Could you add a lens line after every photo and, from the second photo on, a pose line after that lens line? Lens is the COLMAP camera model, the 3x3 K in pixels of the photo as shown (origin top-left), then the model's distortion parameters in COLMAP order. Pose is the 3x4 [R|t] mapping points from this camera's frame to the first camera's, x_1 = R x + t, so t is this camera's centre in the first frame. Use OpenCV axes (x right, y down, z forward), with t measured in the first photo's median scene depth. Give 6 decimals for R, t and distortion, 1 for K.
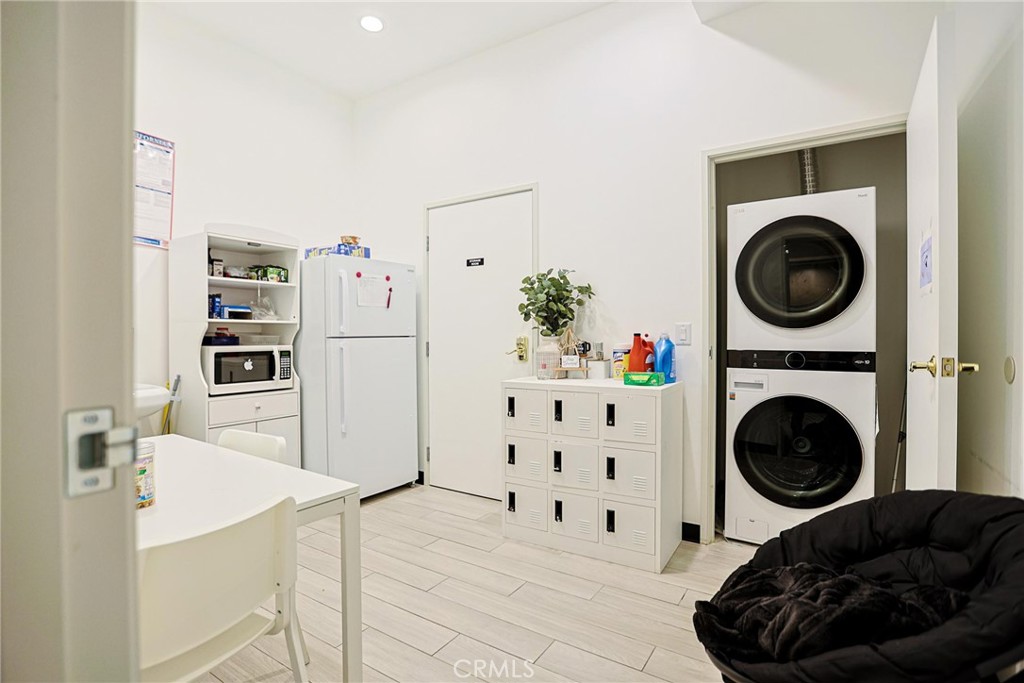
lens RADIAL K [[505.4, 0, 541.9], [0, 505.4, 336.3], [0, 0, 1]] dist [-0.057866, 0.023201]
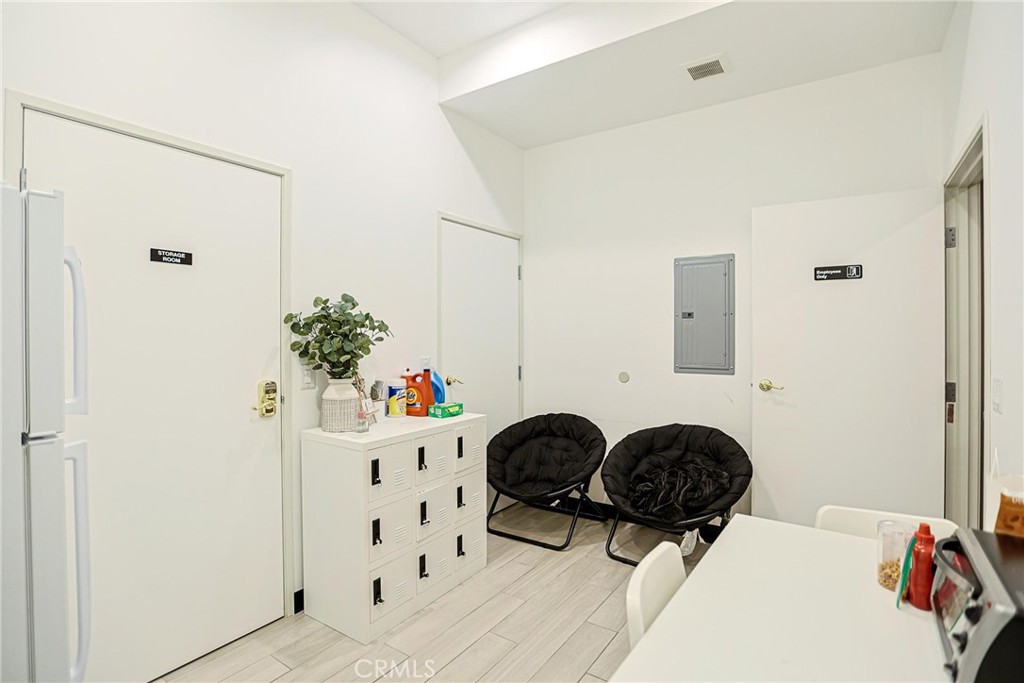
lens RADIAL K [[505.4, 0, 494.3], [0, 505.4, 327.7], [0, 0, 1]] dist [-0.057866, 0.023201]
pose [[0.077271, 0.012076, 0.996937, -0.775888], [0.002820, 0.999920, -0.012330, -0.070628], [-0.997006, 0.003764, 0.077231, 0.705133]]
